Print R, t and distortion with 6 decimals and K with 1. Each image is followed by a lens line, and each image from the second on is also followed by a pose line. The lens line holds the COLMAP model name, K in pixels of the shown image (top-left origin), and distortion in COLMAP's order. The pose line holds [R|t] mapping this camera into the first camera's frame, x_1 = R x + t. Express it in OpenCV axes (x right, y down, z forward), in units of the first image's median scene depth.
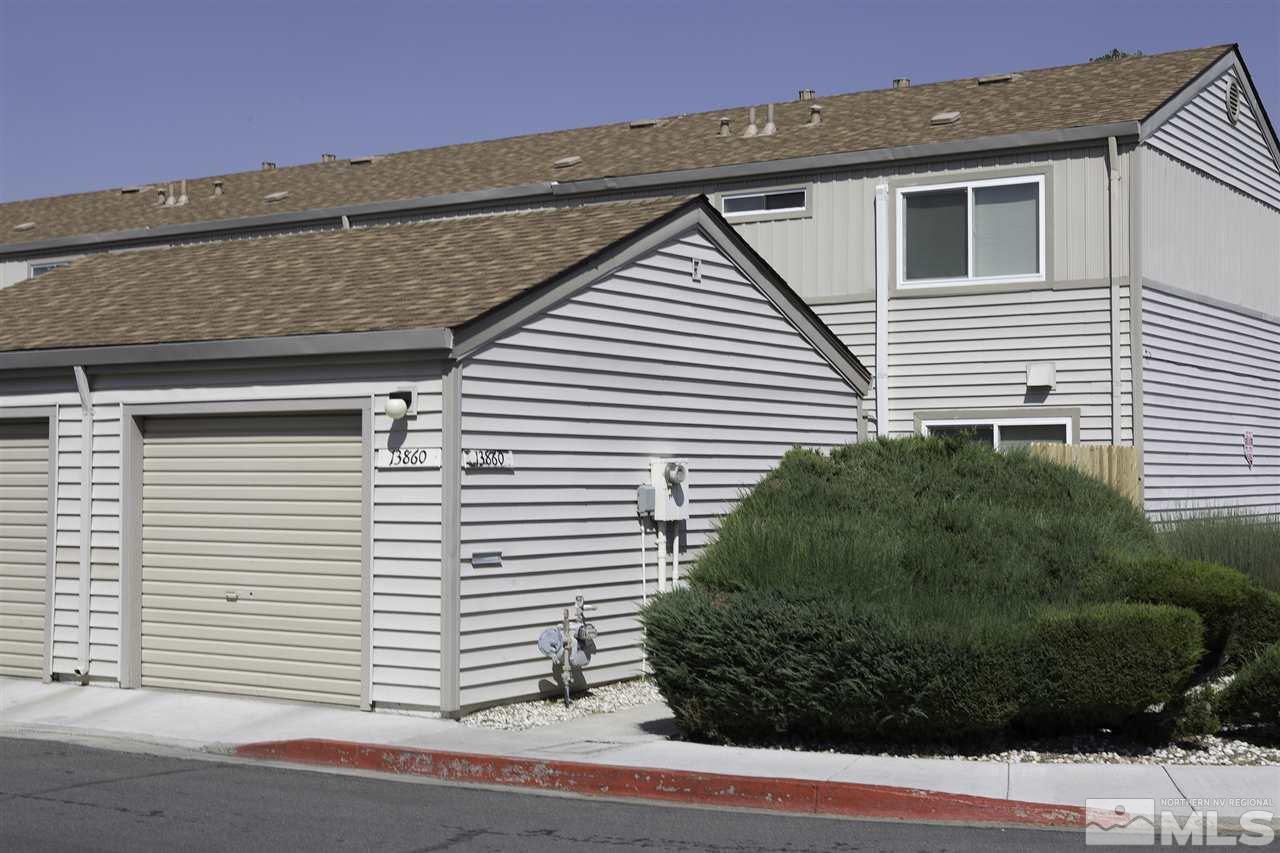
lens RADIAL K [[1792.2, 0, 640.0], [0, 1792.2, 426.5], [0, 0, 1]] dist [0.006188, 0.005738]
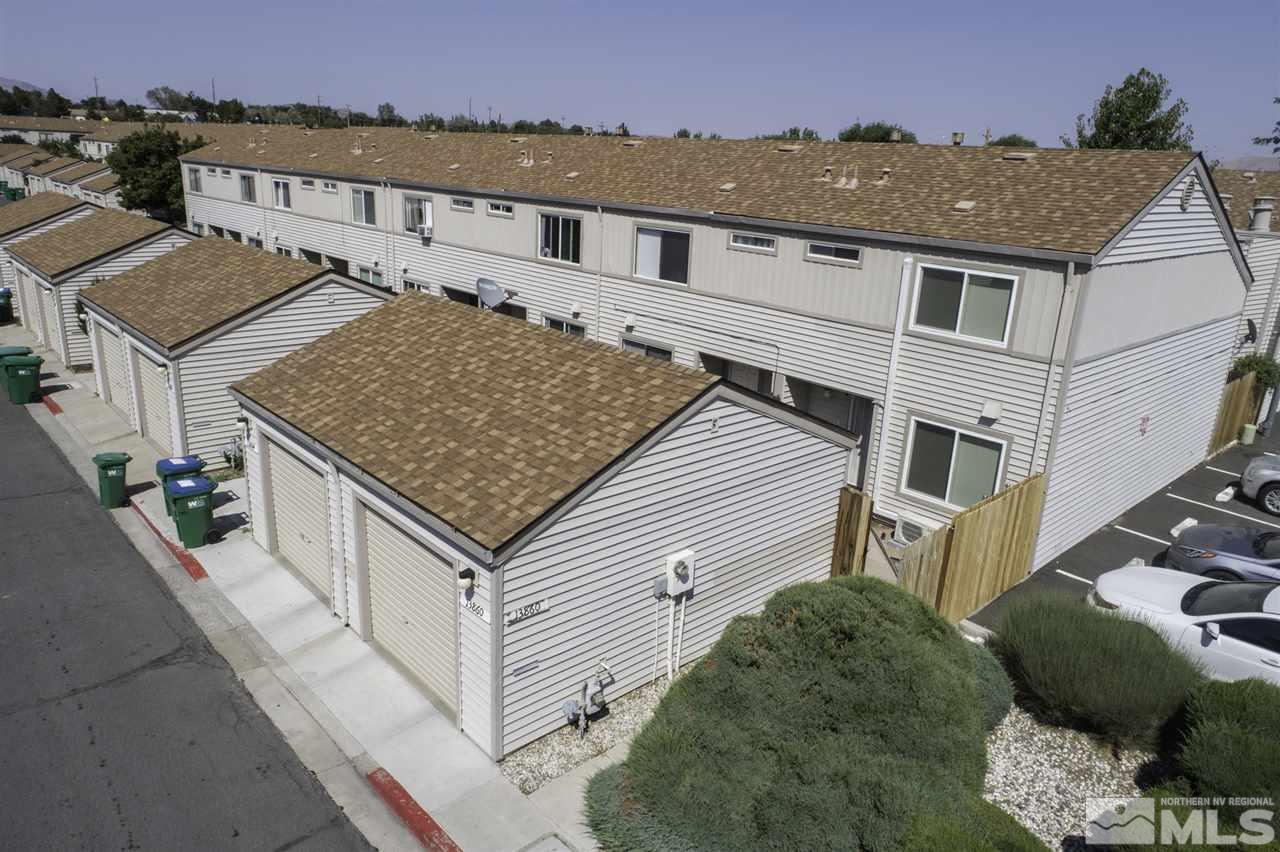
lens RADIAL K [[859.3, 0, 640.0], [0, 859.3, 426.0], [0, 0, 1]] dist [-0.001927, 0.000917]
pose [[0.968227, 0.117704, -0.220642, 0.097173], [-0.040648, 0.944648, 0.325558, -0.238782], [0.246749, -0.306245, 0.919418, 0.253794]]
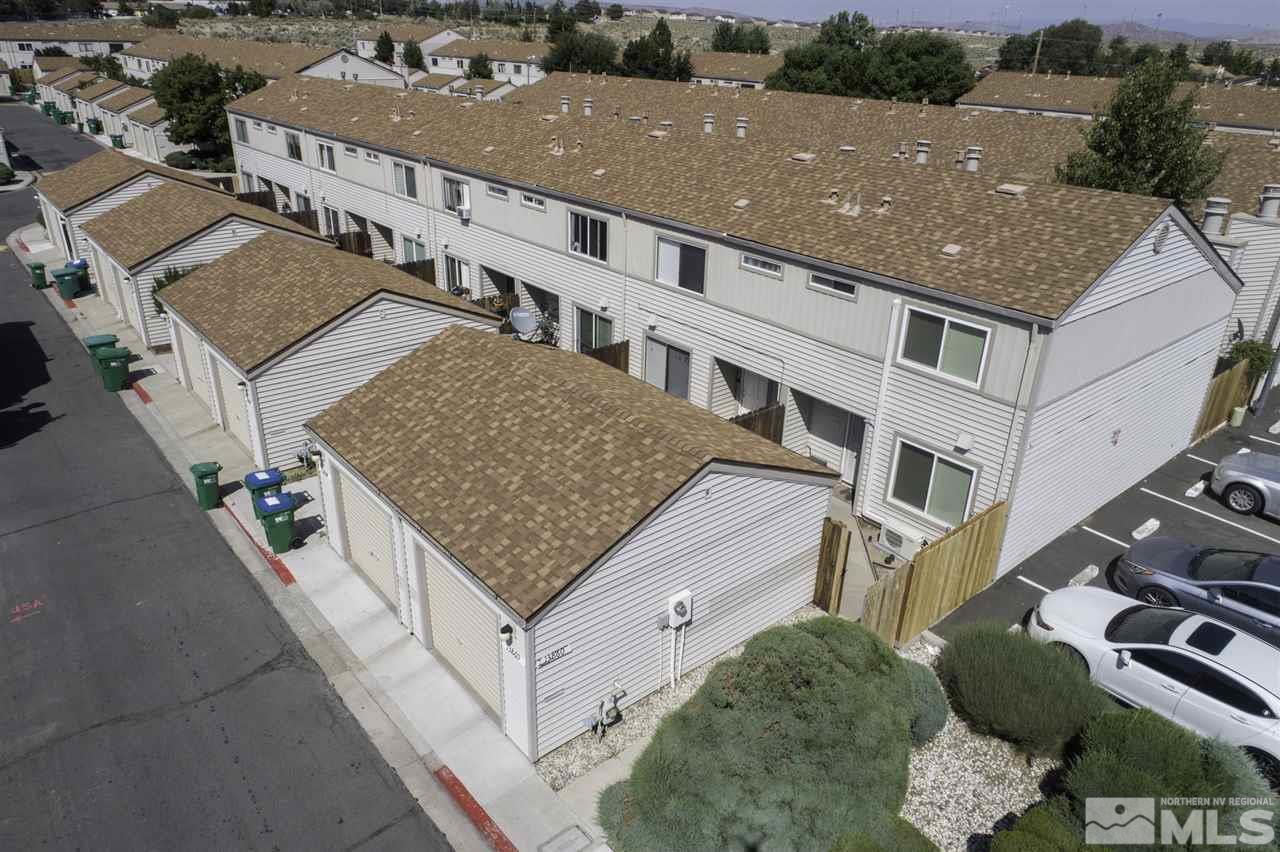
lens RADIAL K [[860.1, 0, 640.0], [0, 860.1, 426.0], [0, 0, 1]] dist [-0.004064, 0.002079]
pose [[0.956788, 0.145649, -0.251681, 0.130494], [-0.019550, 0.895778, 0.444071, -0.397879], [0.290129, -0.419961, 0.859917, 0.208837]]
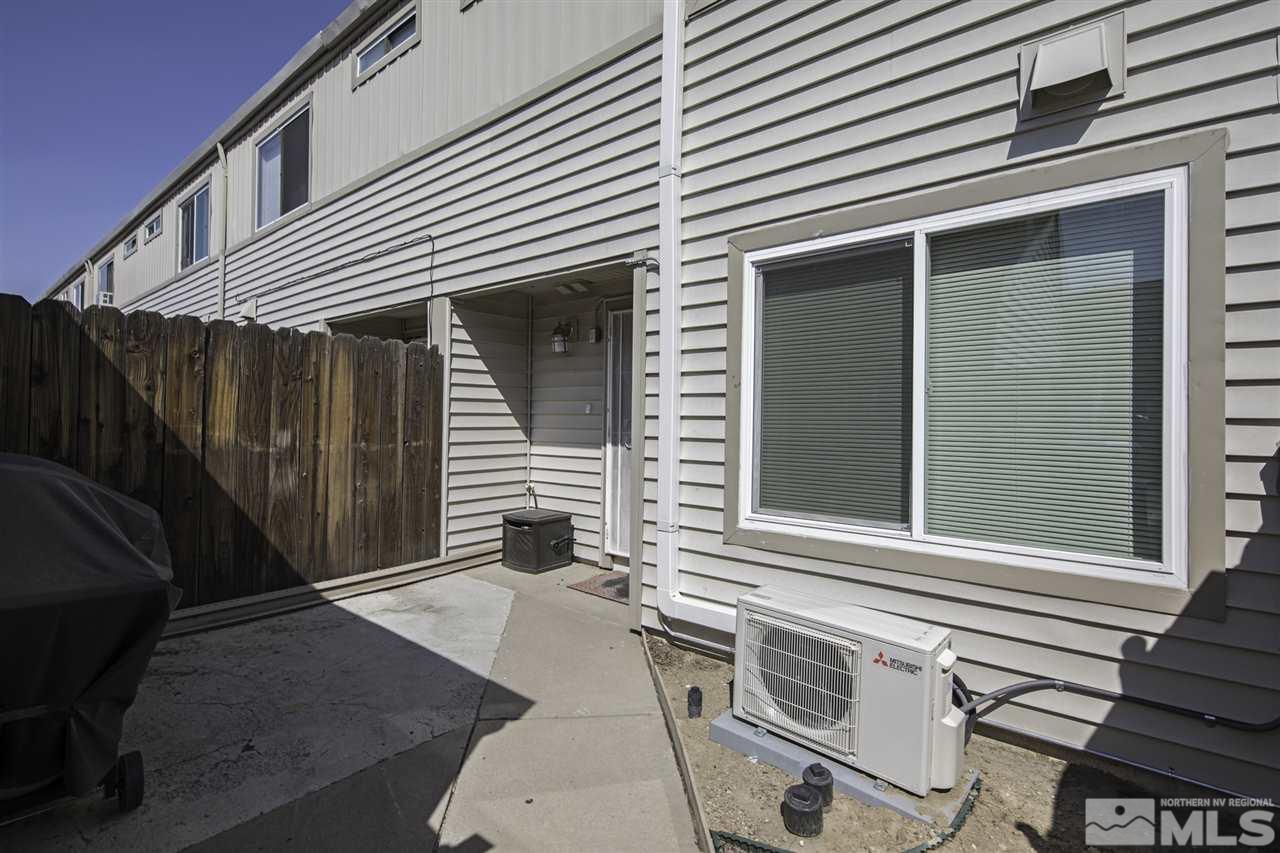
lens RADIAL K [[596.6, 0, 642.8], [0, 596.6, 413.2], [0, 0, 1]] dist [0.001269, 0.000195]
pose [[0.992739, 0.012088, -0.119681, 0.155834], [-0.009396, 0.999690, 0.023036, 0.036667], [0.119923, -0.021744, 0.992545, 0.871083]]
